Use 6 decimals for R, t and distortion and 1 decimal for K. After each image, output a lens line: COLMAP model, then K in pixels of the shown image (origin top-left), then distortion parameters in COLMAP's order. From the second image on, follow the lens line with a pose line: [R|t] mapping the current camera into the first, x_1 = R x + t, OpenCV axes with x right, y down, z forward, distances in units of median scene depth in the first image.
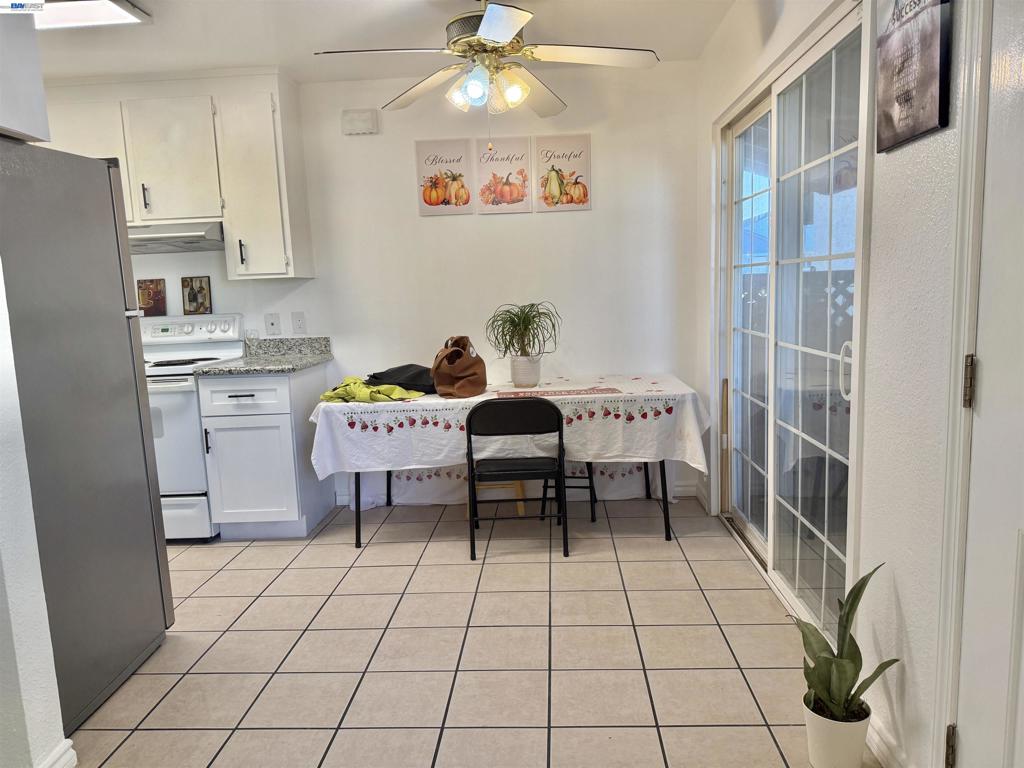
lens RADIAL K [[719.7, 0, 513.5], [0, 719.7, 387.2], [0, 0, 1]] dist [0.094265, -0.159665]
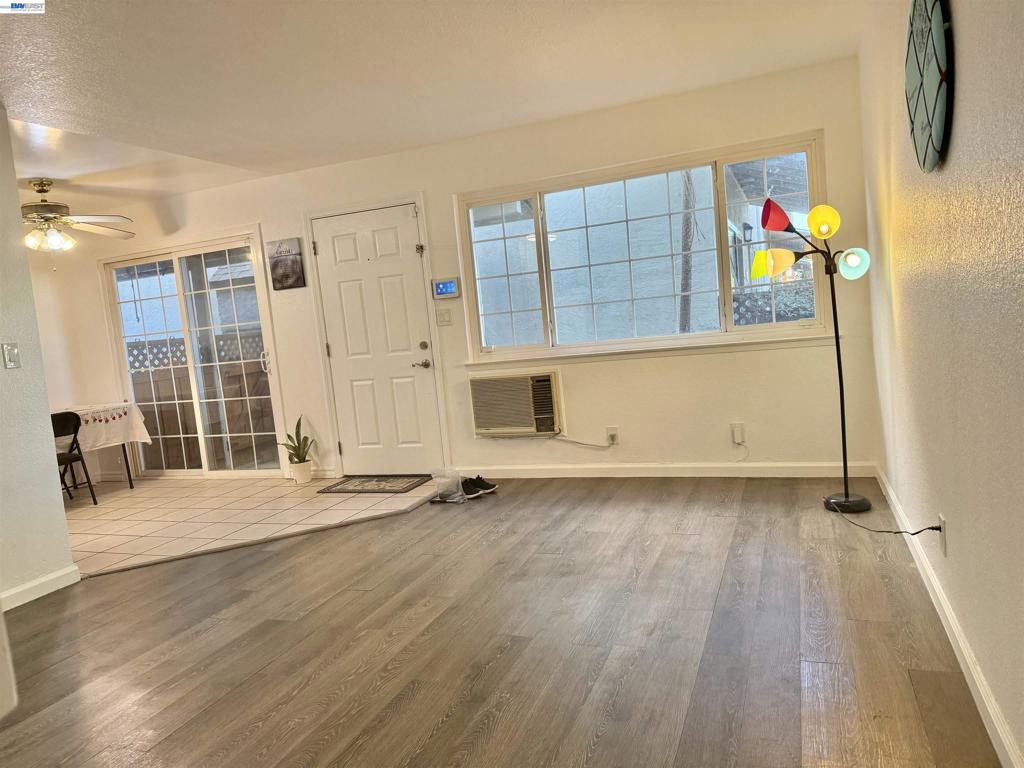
lens RADIAL K [[711.2, 0, 503.9], [0, 711.2, 392.8], [0, 0, 1]] dist [0.099916, -0.153989]
pose [[0.337273, -0.087849, 0.937299, -1.039762], [0.210093, 0.977550, 0.016023, 0.135899], [-0.917664, 0.191516, 0.348158, -0.461193]]
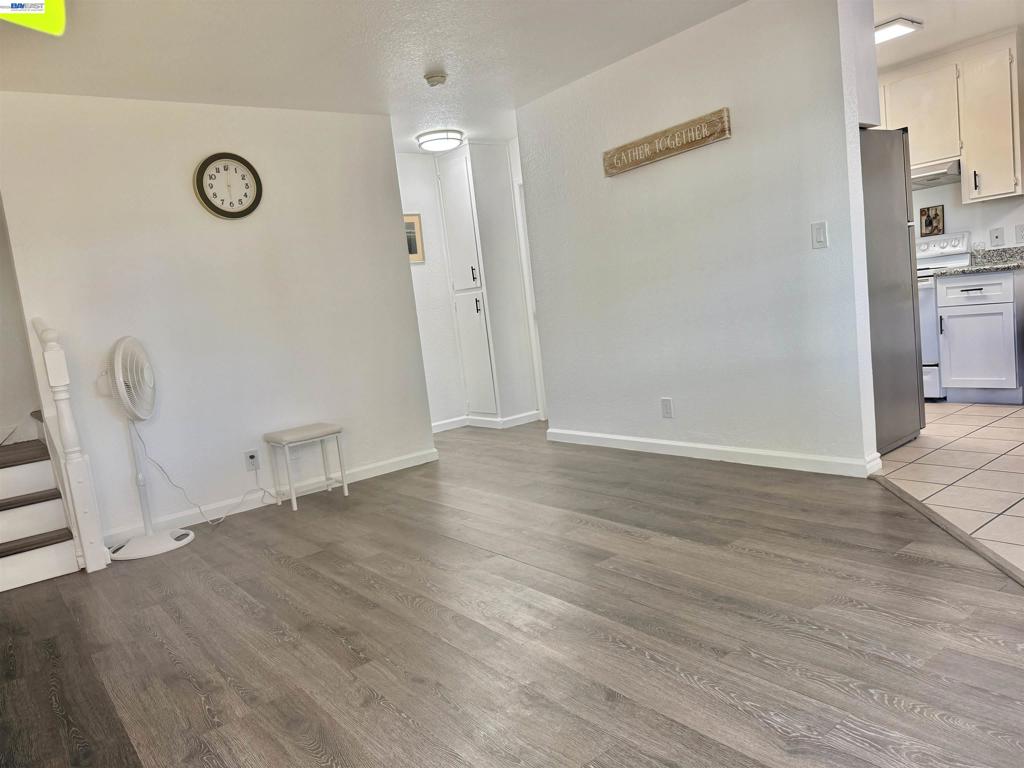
lens RADIAL K [[724.7, 0, 511.1], [0, 724.7, 389.4], [0, 0, 1]] dist [0.000721, -0.008078]
pose [[0.644545, 0.055874, -0.762522, 0.096435], [-0.011493, 0.997922, 0.063408, 0.114040], [0.764480, -0.032106, 0.643847, -0.475195]]
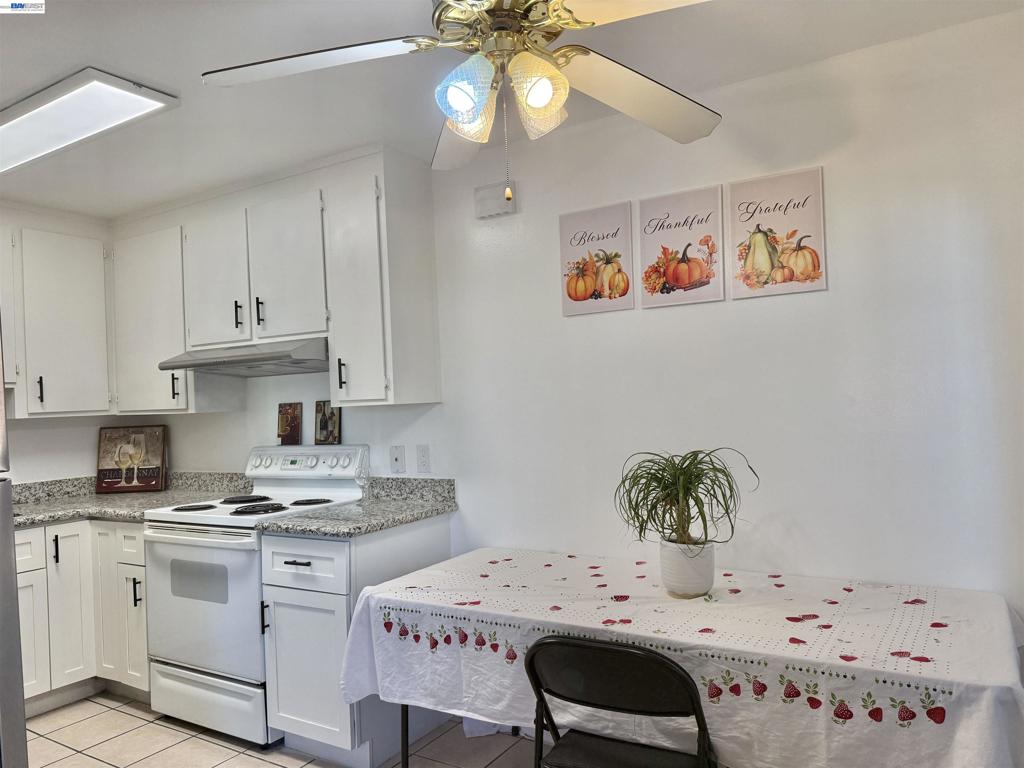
lens RADIAL K [[719.7, 0, 513.5], [0, 719.7, 387.2], [0, 0, 1]] dist [0.094265, -0.159665]
pose [[0.879038, -0.005100, -0.476724, 0.177103], [-0.057621, 0.991476, -0.116856, -0.090118], [0.473256, 0.130191, 0.871251, 0.405518]]
